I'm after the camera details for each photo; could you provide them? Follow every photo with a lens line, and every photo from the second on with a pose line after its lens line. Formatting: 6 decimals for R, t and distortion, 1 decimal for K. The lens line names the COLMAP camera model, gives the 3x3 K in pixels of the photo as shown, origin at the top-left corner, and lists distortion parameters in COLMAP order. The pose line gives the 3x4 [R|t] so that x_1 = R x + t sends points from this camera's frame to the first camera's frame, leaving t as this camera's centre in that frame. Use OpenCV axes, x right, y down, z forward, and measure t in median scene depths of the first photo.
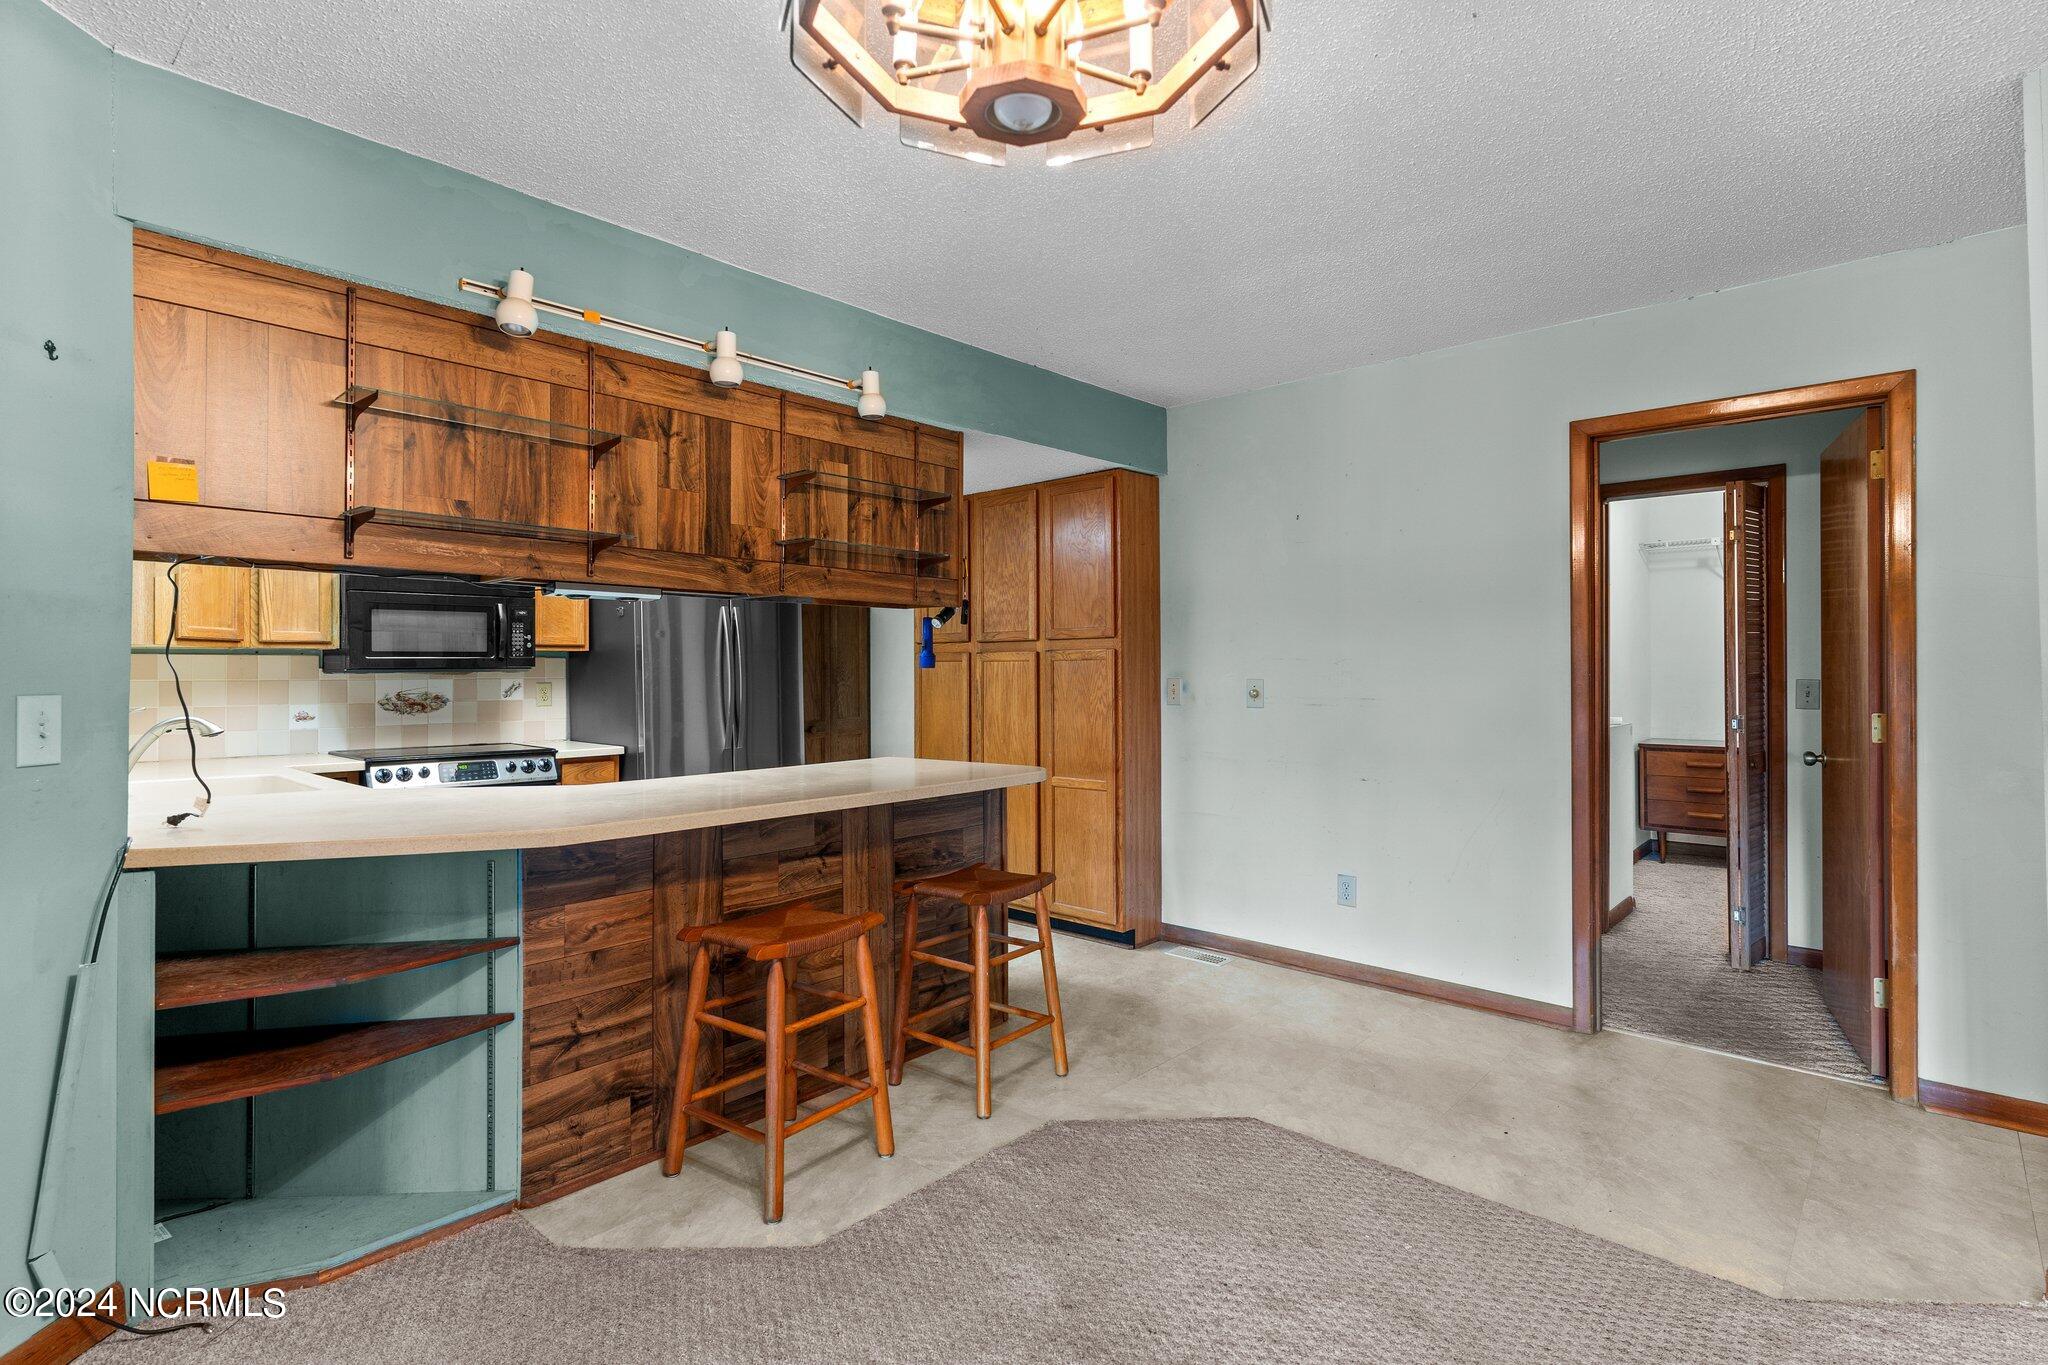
lens RADIAL K [[993.4, 0, 1030.8], [0, 993.4, 661.2], [0, 0, 1]] dist [0.001196, -0.000087]
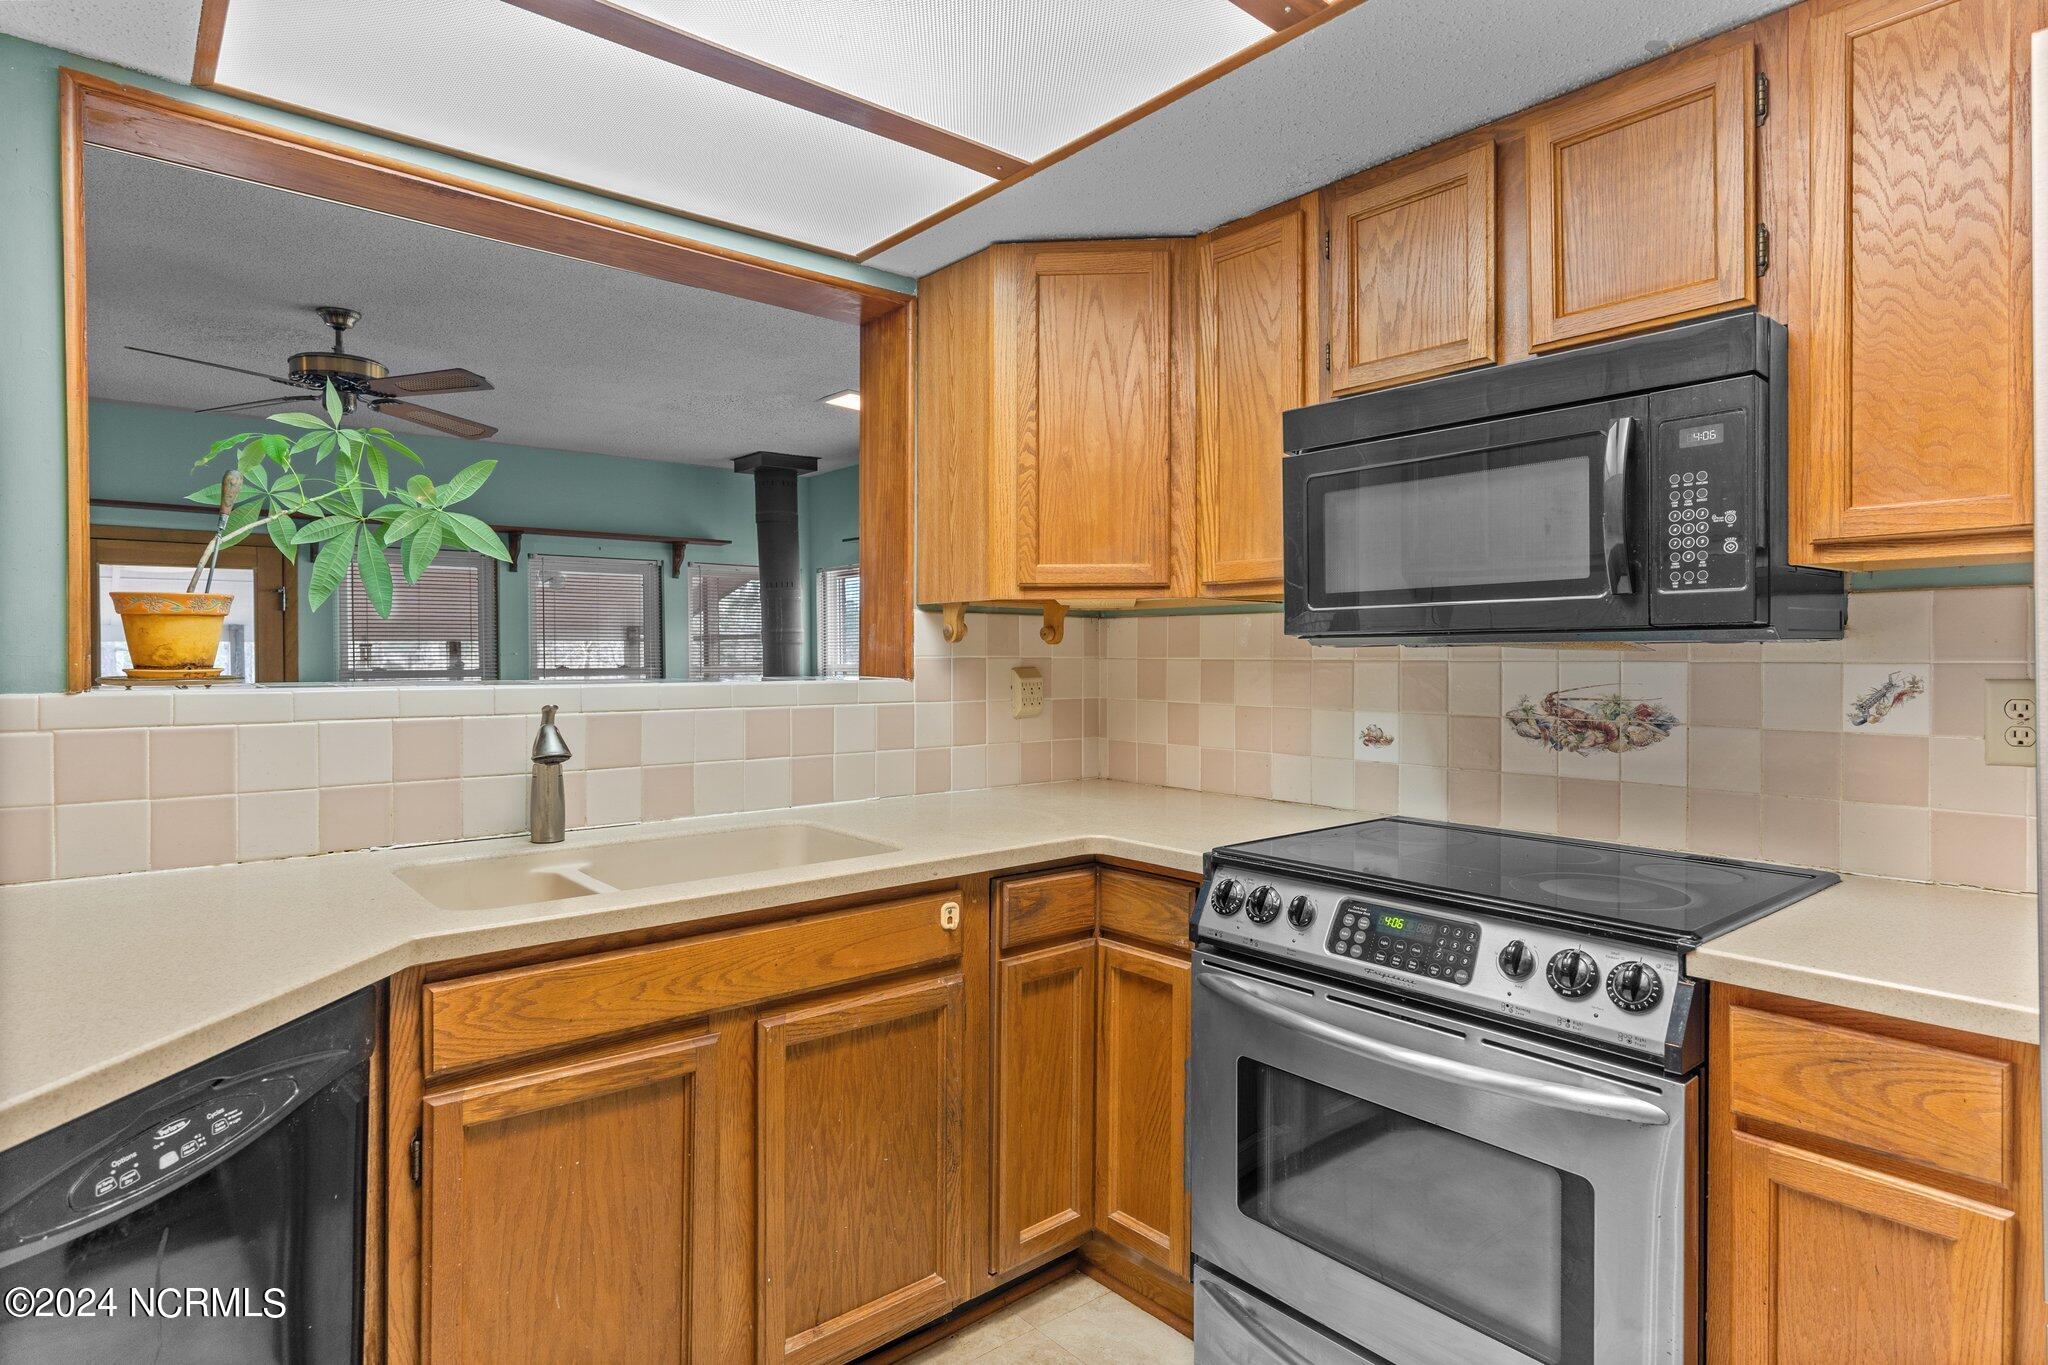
lens RADIAL K [[1106.8, 0, 1029.7], [0, 1106.8, 662.5], [0, 0, 1]] dist [0.003833, -0.000468]
pose [[-0.133608, 0.012392, -0.990957, -0.237778], [0.013712, 0.999849, 0.010654, 0.015915], [0.990939, -0.012165, -0.133758, 1.212072]]
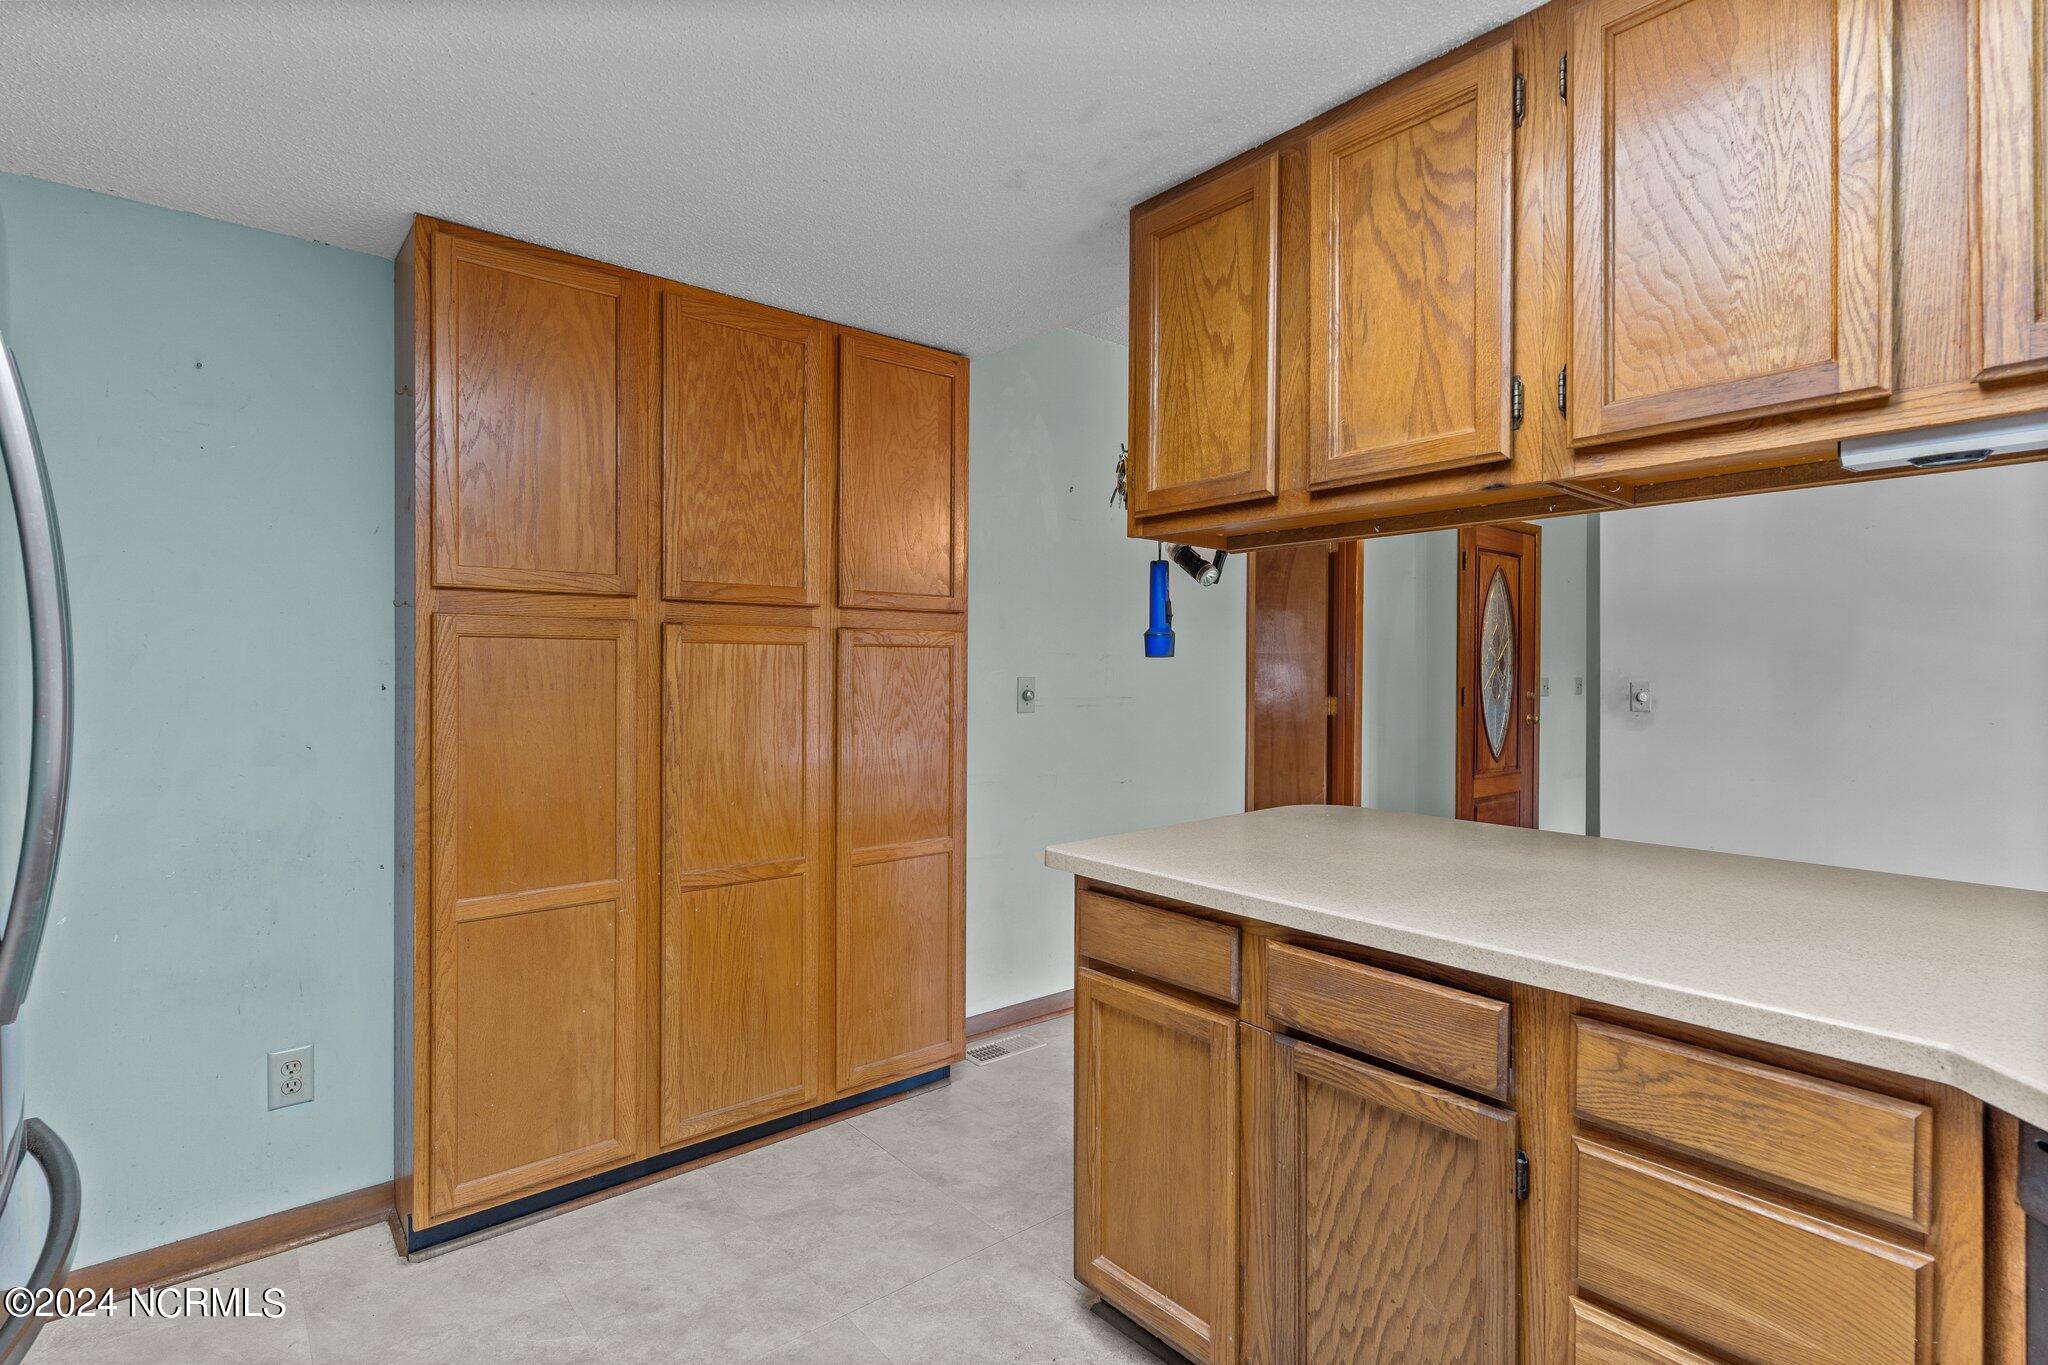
lens RADIAL K [[983.5, 0, 1024.0], [0, 983.5, 682.5], [0, 0, 1]] dist [0.005046, 0.000546]
pose [[0.144109, -0.004414, 0.989552, -0.736310], [-0.011039, 0.999921, 0.006068, 0.022704], [-0.989500, -0.011798, 0.144048, 1.155649]]
